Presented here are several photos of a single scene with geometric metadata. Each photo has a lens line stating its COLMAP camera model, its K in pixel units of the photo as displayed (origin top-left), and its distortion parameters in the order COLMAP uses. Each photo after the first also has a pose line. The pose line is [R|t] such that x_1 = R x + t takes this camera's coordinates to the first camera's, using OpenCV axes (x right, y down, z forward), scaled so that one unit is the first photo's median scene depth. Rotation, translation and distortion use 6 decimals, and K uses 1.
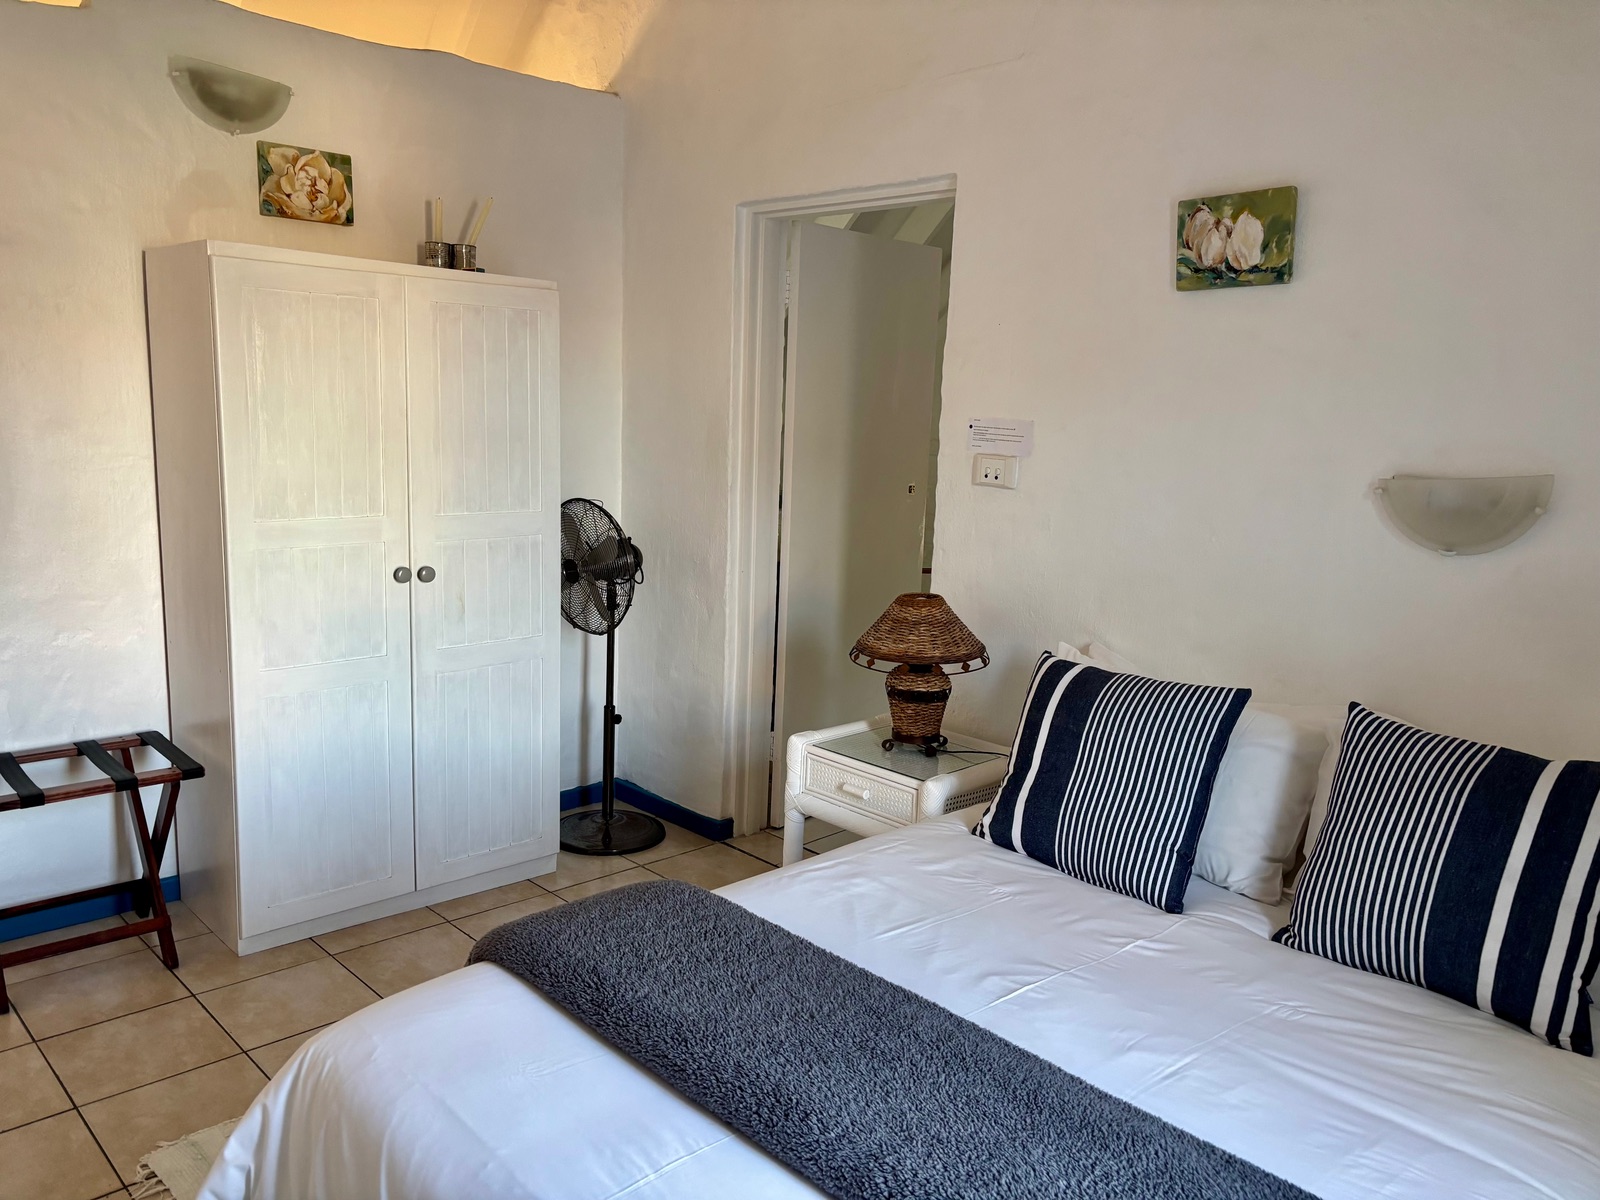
lens RADIAL K [[1230.9, 0, 800.0], [0, 1230.9, 600.0], [0, 0, 1]] dist [0.116496, -0.151197]
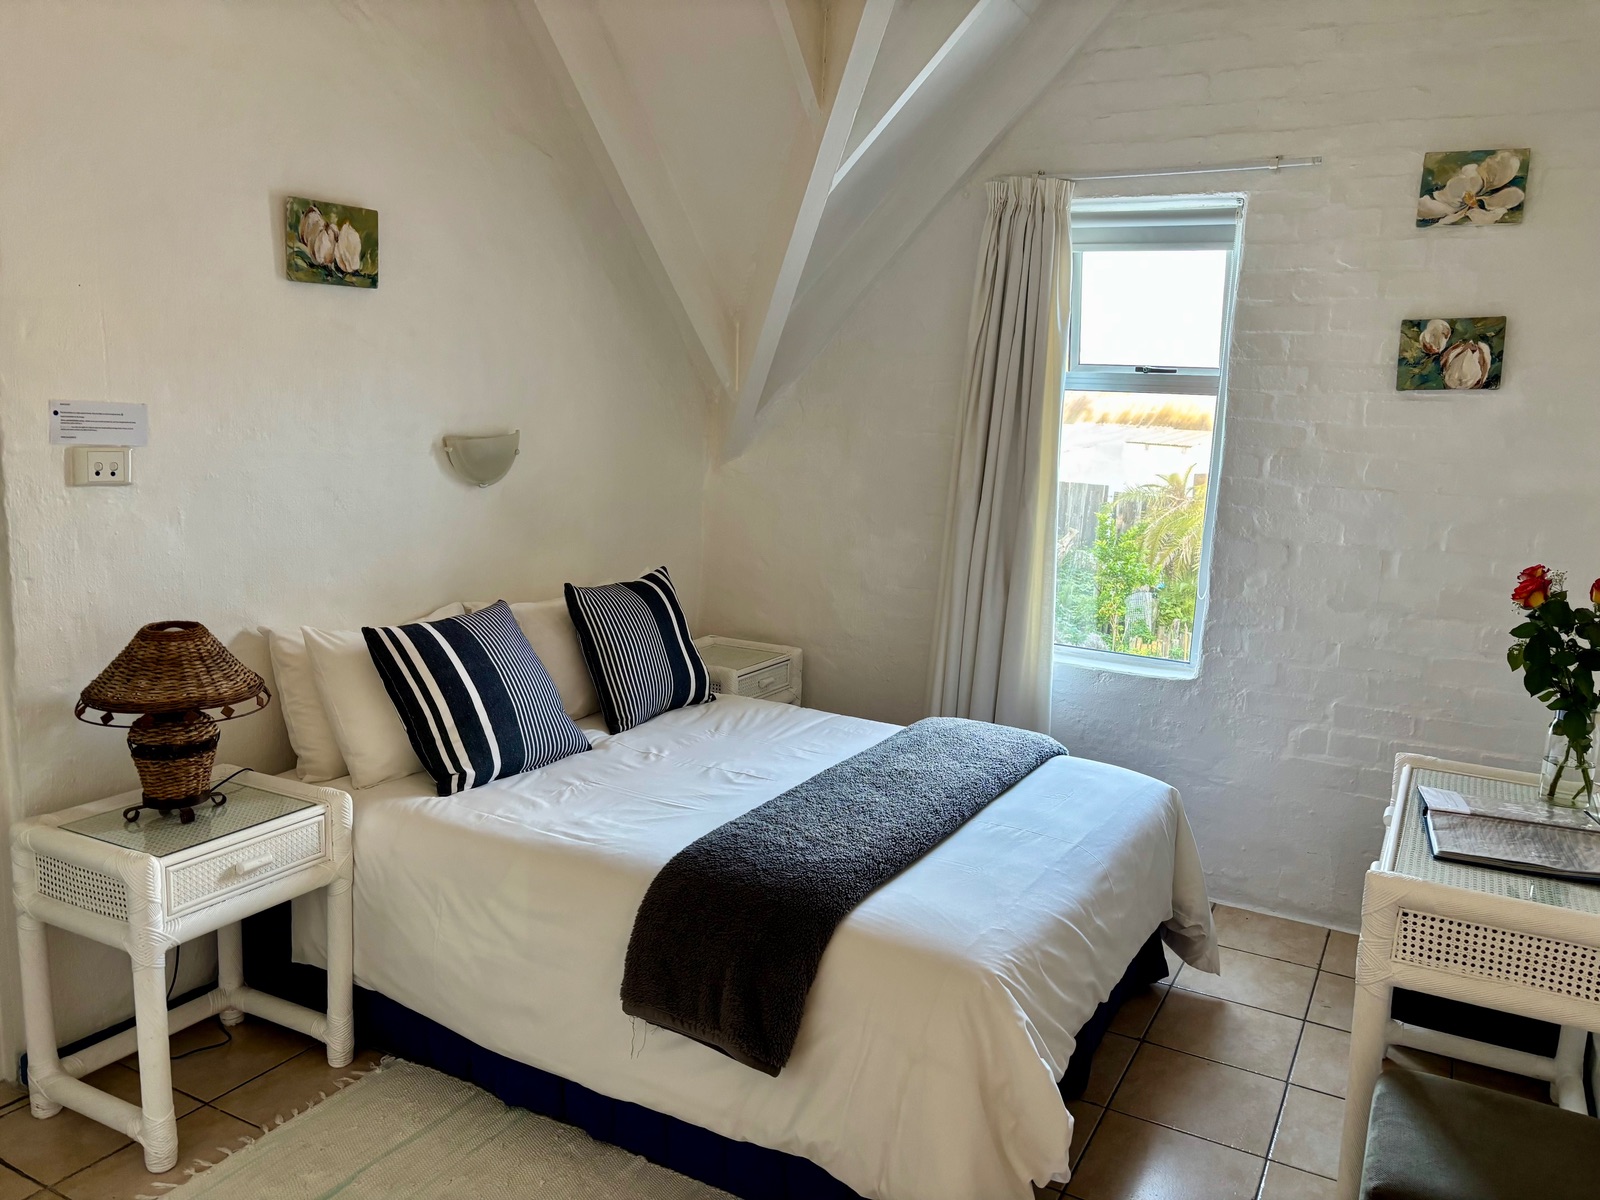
lens RADIAL K [[1230.9, 0, 800.0], [0, 1230.9, 600.0], [0, 0, 1]] dist [0.116496, -0.151197]
pose [[-0.326021, -0.203921, 0.923107, -0.924674], [0.099146, 0.963698, 0.247904, -0.214262], [-0.940149, 0.172344, -0.293968, 0.989977]]
